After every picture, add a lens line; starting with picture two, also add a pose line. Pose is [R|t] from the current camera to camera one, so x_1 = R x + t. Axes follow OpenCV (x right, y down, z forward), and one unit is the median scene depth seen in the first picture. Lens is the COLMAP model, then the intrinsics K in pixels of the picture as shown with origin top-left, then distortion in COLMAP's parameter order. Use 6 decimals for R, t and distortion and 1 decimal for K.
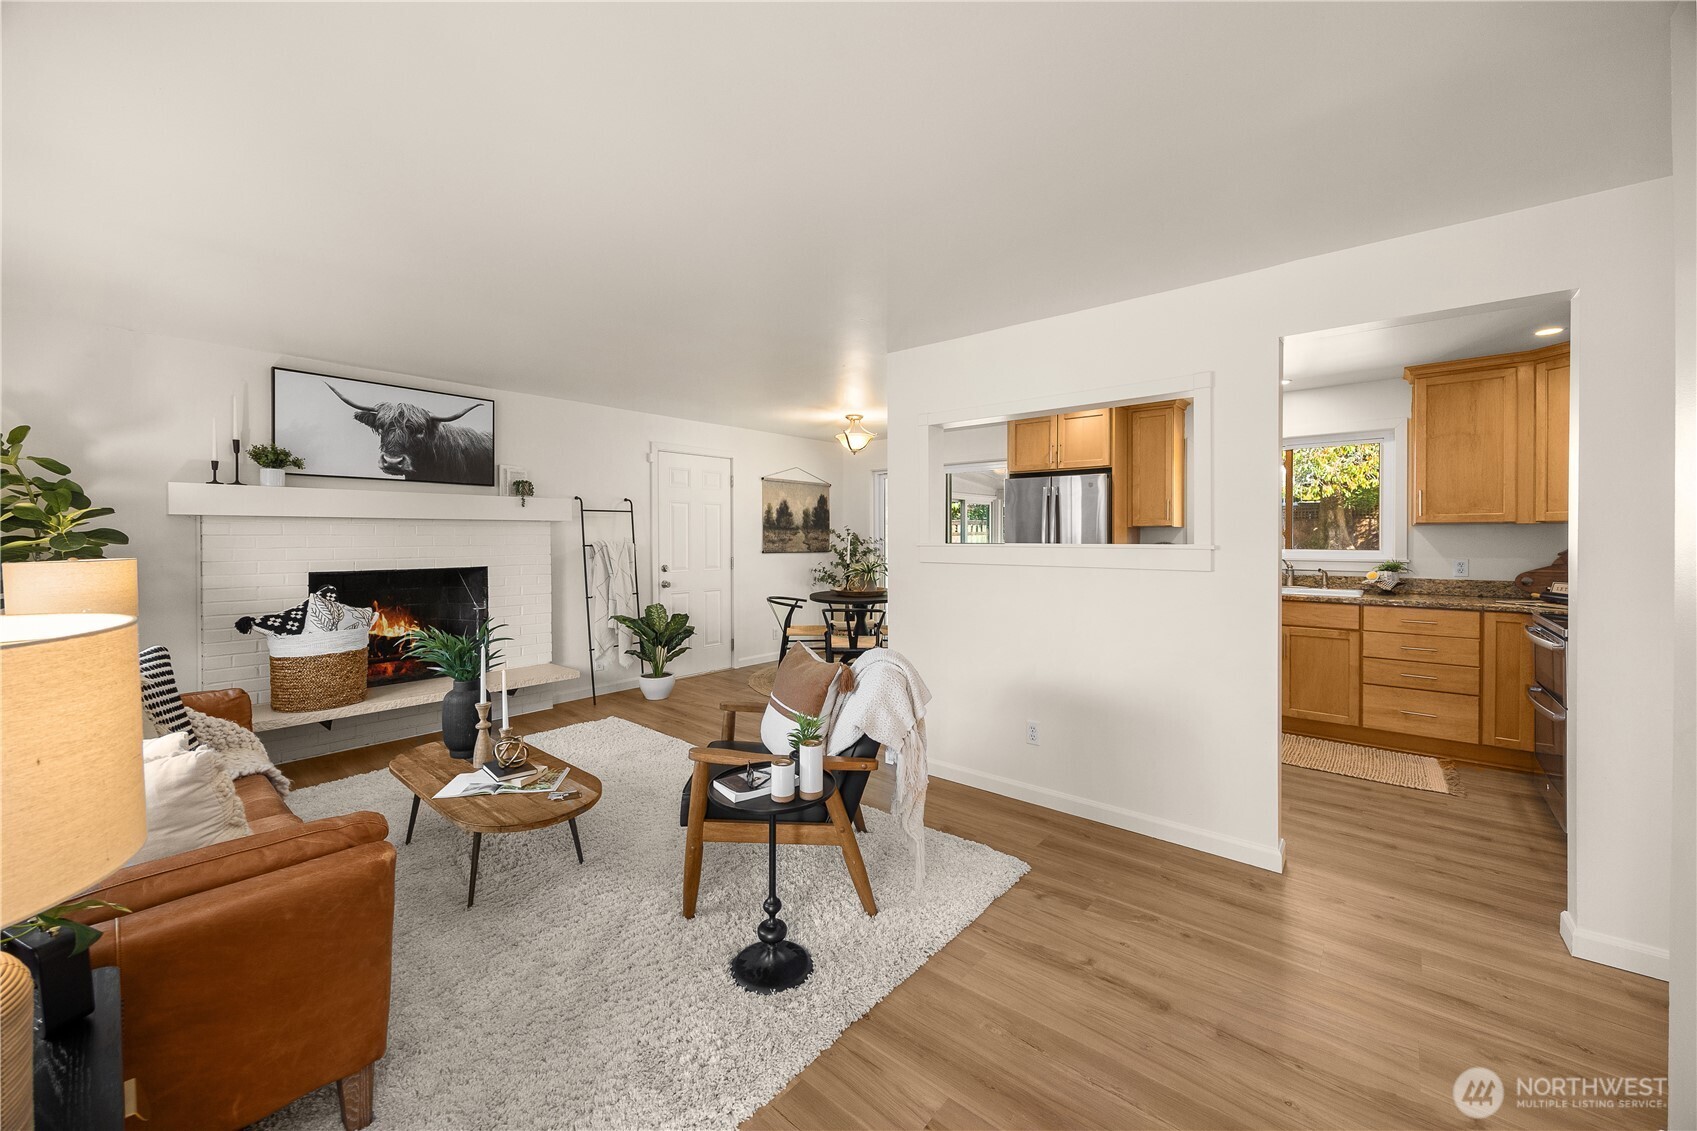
lens RADIAL K [[641.2, 0, 850.2], [0, 641.2, 546.3], [0, 0, 1]] dist [-0.006453, -0.000051]
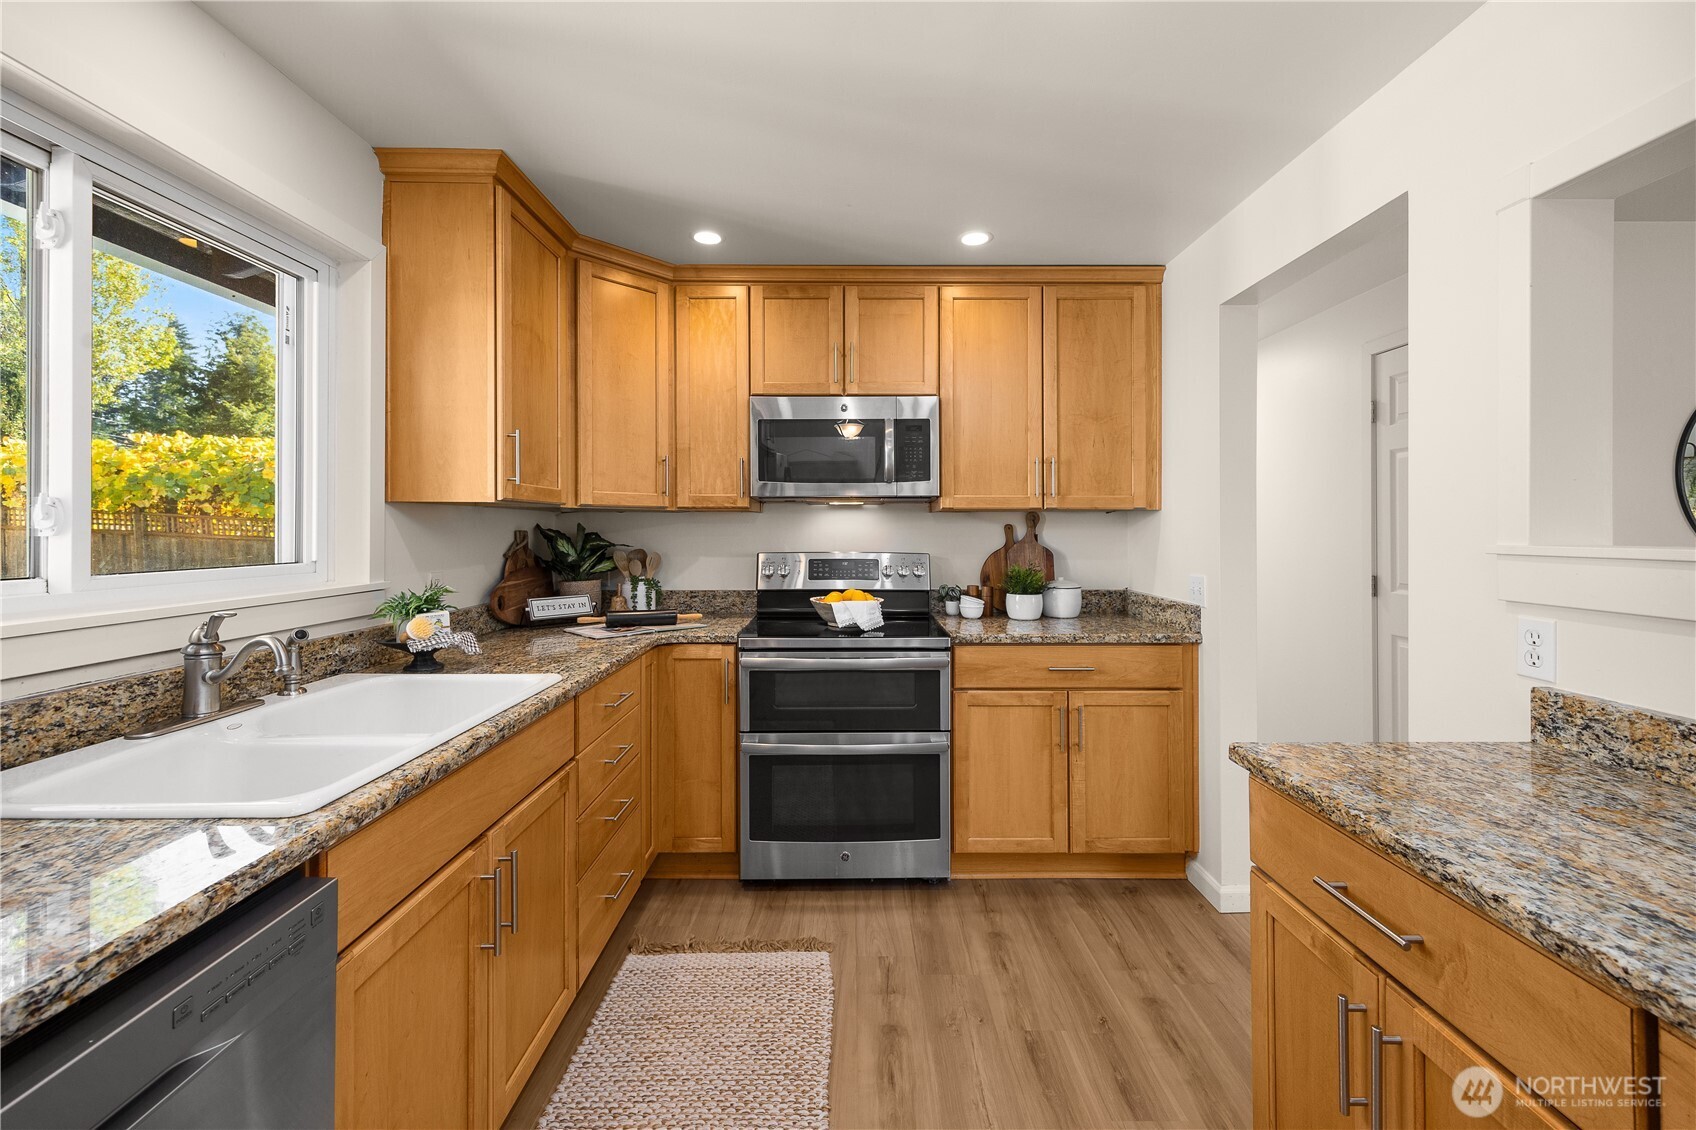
lens RADIAL K [[684.7, 0, 849.8], [0, 684.7, 531.2], [0, 0, 1]] dist [0.008259, -0.000330]
pose [[-0.649011, -0.001523, 0.760778, 0.302273], [0.011824, 0.999857, 0.012089, -0.013390], [-0.760687, 0.016842, -0.648900, 0.988956]]
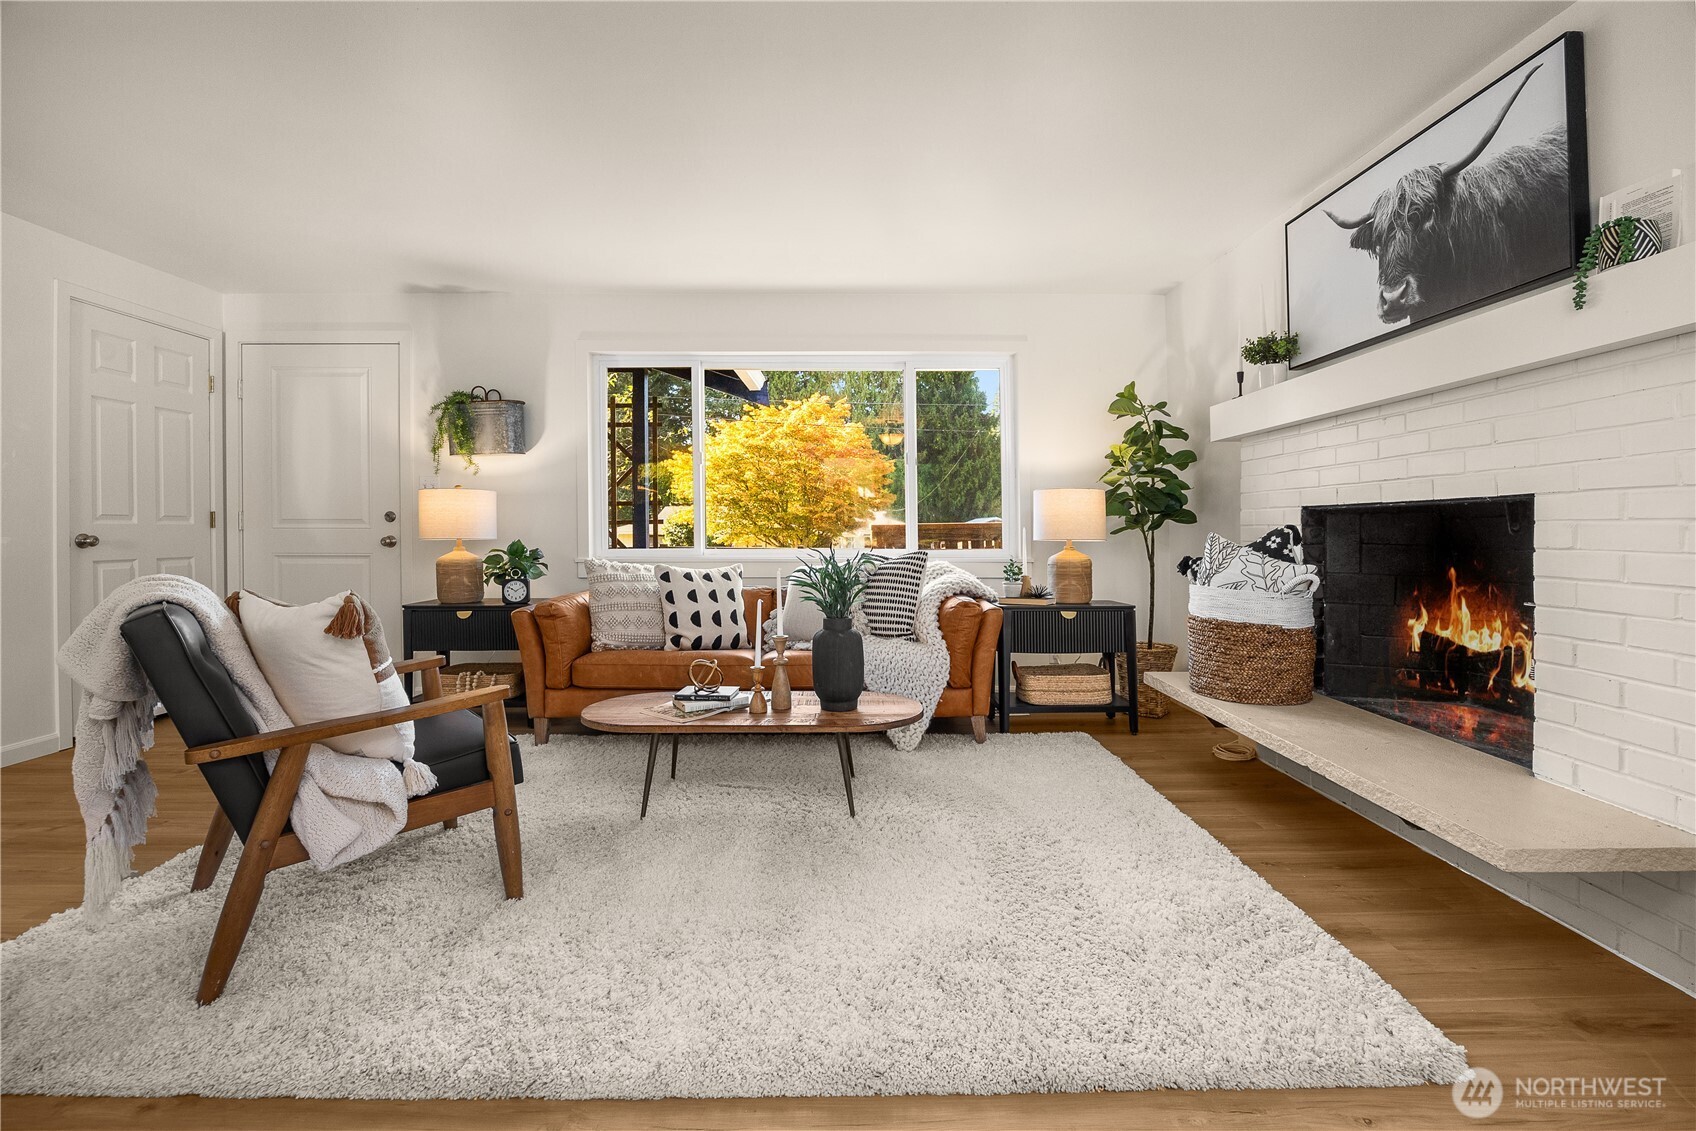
lens RADIAL K [[738.3, 0, 861.5], [0, 738.3, 538.4], [0, 0, 1]] dist [-0.019229, 0.000100]
pose [[-0.751786, 0.008171, -0.659356, 0.007840], [-0.009581, 0.999682, 0.023312, 0.049798], [0.659337, 0.023843, -0.751469, 1.049070]]
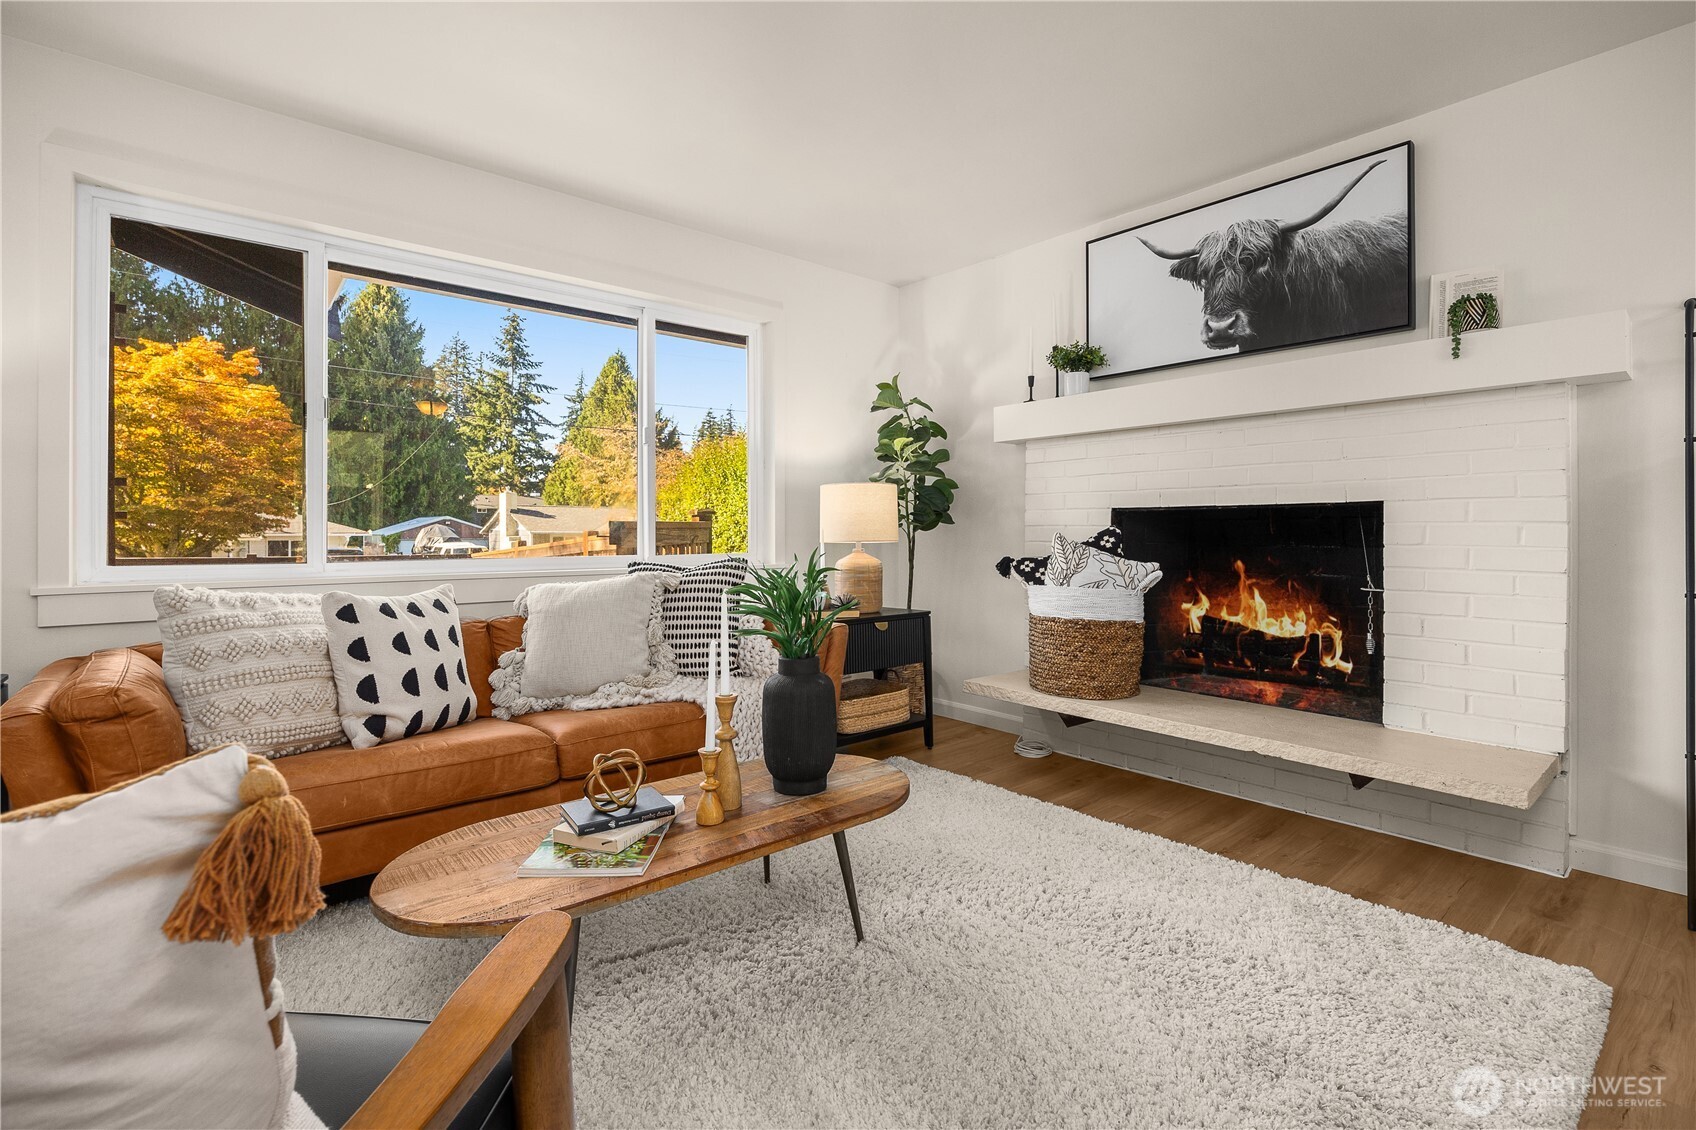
lens RADIAL K [[772.1, 0, 855.0], [0, 772.1, 532.2], [0, 0, 1]] dist [-0.013137, -0.000256]
pose [[-0.155899, 0.001647, -0.987772, 0.046926], [-0.015373, 0.999873, 0.004094, 0.056329], [0.987653, 0.015823, -0.155854, 0.697628]]
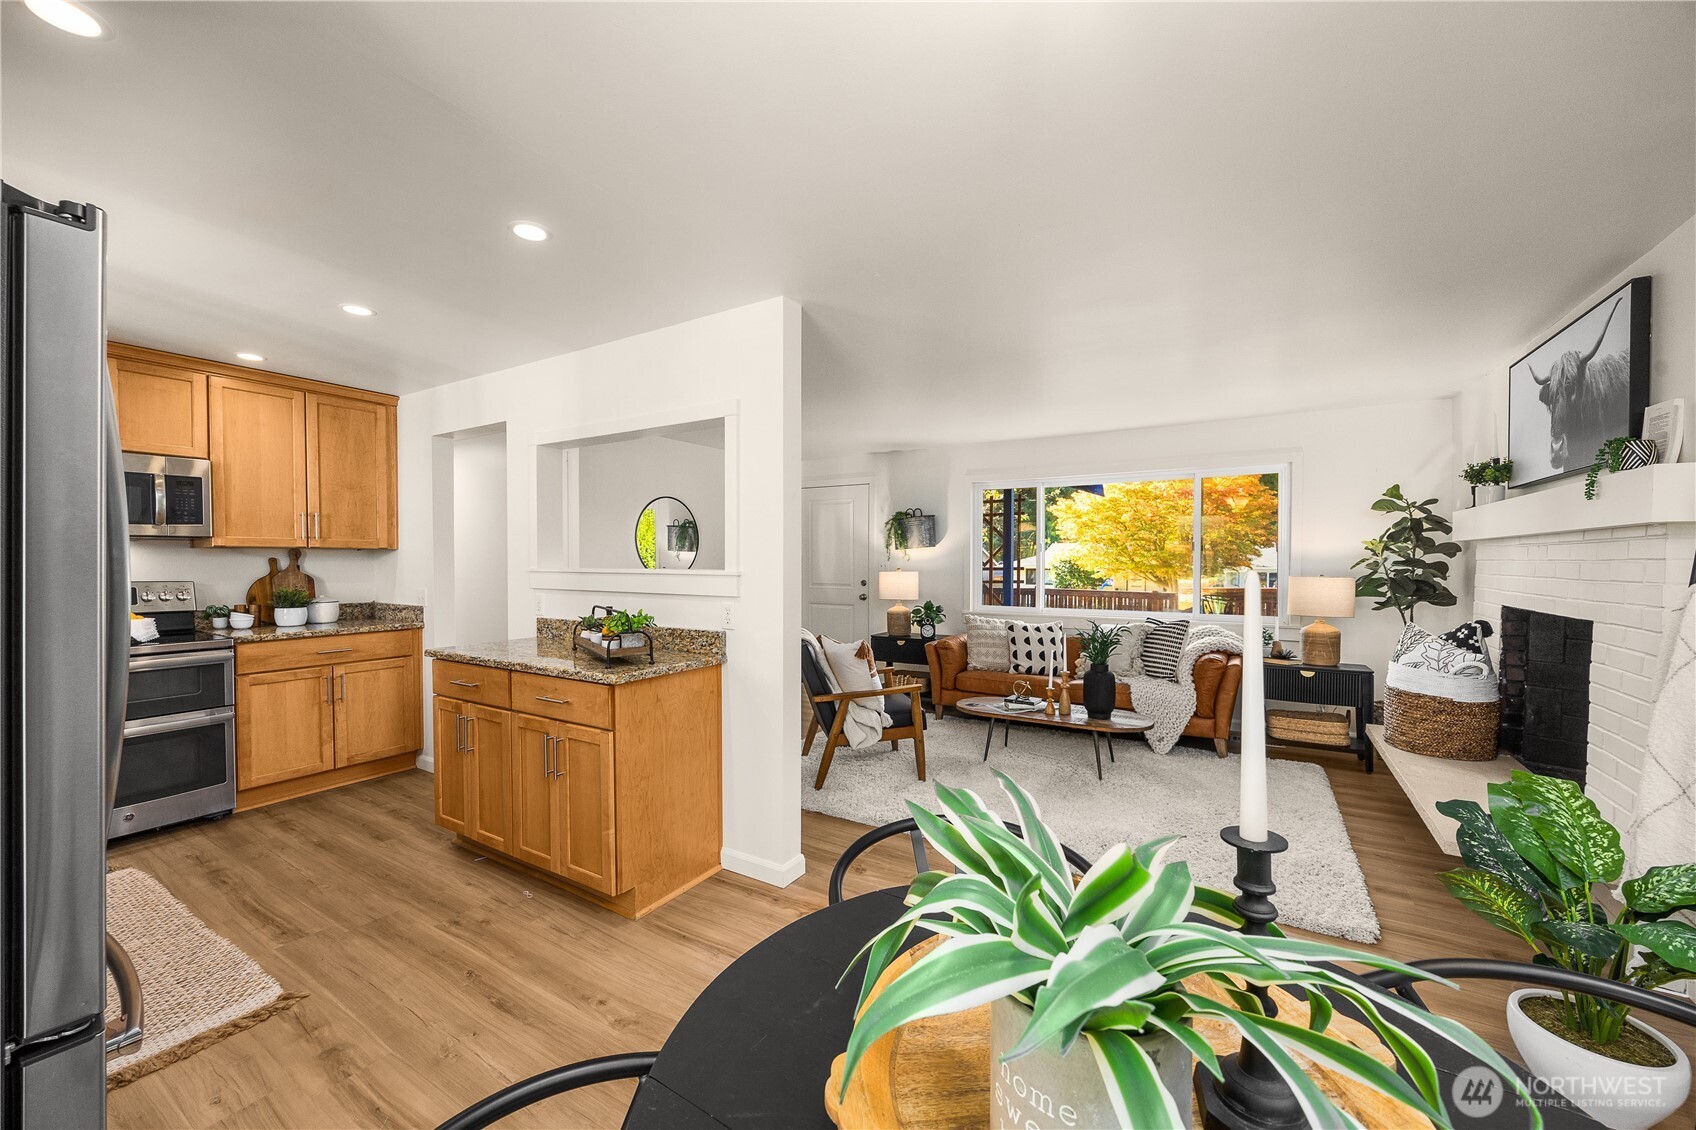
lens RADIAL K [[654.3, 0, 857.2], [0, 654.3, 569.4], [0, 0, 1]] dist [-0.010180, -0.000090]
pose [[-0.986822, 0.001371, -0.161807, 0.095736], [-0.003675, 0.999516, 0.030881, -0.024044], [0.161771, 0.031069, -0.986339, 1.395171]]
